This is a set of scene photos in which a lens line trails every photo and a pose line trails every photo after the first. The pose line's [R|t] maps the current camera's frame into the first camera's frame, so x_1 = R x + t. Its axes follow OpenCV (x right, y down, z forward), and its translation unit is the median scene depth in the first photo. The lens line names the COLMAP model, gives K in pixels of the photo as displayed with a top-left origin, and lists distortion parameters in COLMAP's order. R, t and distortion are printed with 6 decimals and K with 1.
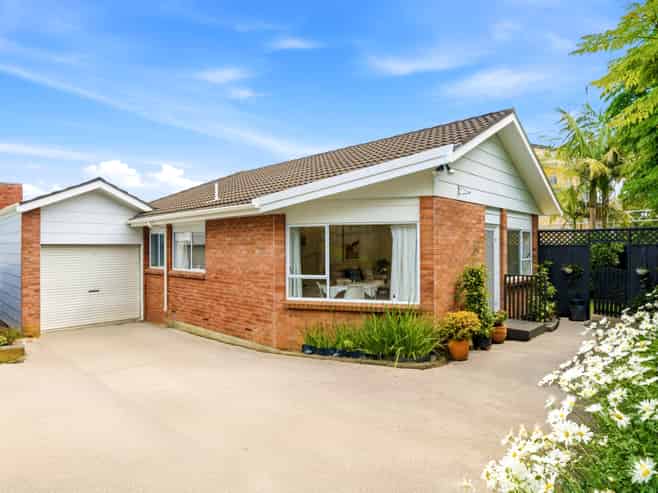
lens RADIAL K [[402.2, 0, 329.0], [0, 402.2, 246.5], [0, 0, 1]] dist [0.003906, 0.001639]
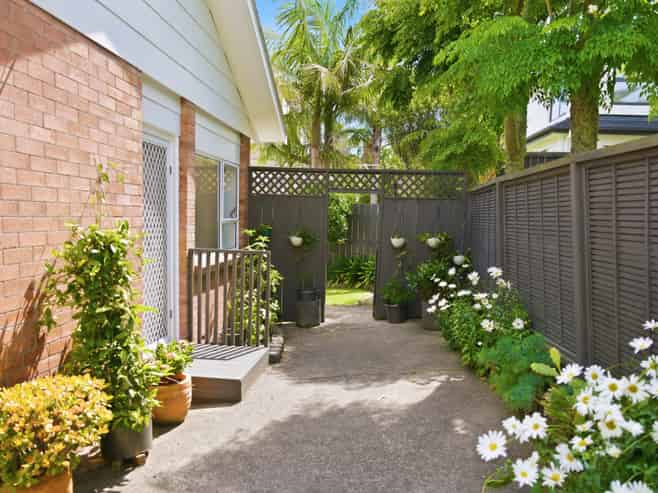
lens RADIAL K [[467.7, 0, 327.0], [0, 467.7, 259.6], [0, 0, 1]] dist [-0.000514, 0.001896]
pose [[0.769912, -0.027518, 0.637556, 0.217975], [-0.035715, 0.995646, 0.086104, 0.029984], [-0.637150, -0.089063, 0.765577, 0.493228]]
